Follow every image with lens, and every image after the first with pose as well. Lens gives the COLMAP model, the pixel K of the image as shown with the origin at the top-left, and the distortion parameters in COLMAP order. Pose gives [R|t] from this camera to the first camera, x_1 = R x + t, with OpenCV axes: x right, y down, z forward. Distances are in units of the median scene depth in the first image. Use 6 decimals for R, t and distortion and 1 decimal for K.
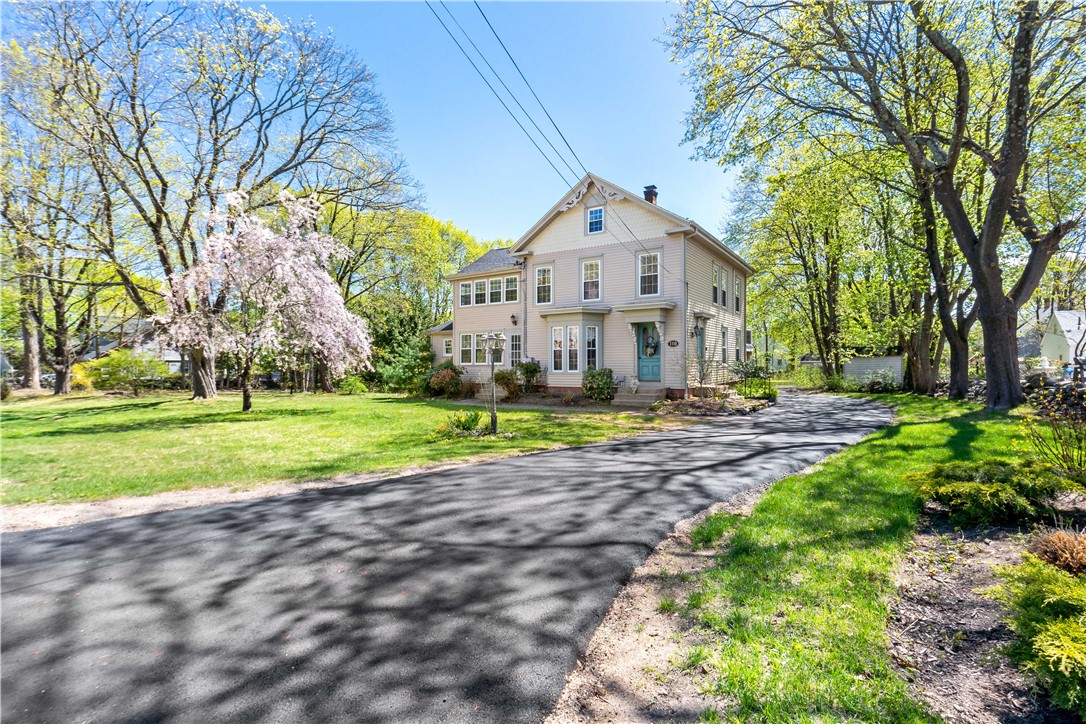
lens RADIAL K [[507.1, 0, 547.0], [0, 507.1, 360.0], [0, 0, 1]] dist [0.000466, 0.000025]
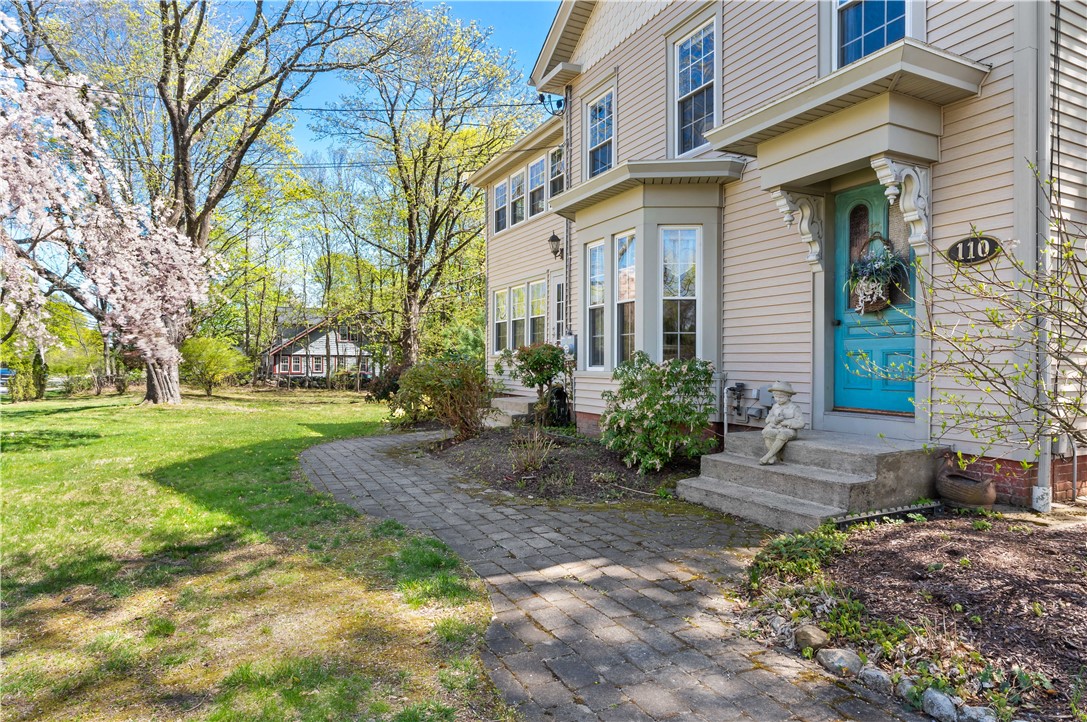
lens RADIAL K [[618.2, 0, 542.0], [0, 618.2, 358.5], [0, 0, 1]] dist [0.004066, 0.000889]
pose [[0.868395, 0.004531, -0.495853, 0.198857], [-0.002770, 0.999987, 0.004286, 0.013006], [0.495866, -0.002348, 0.868396, 0.608766]]
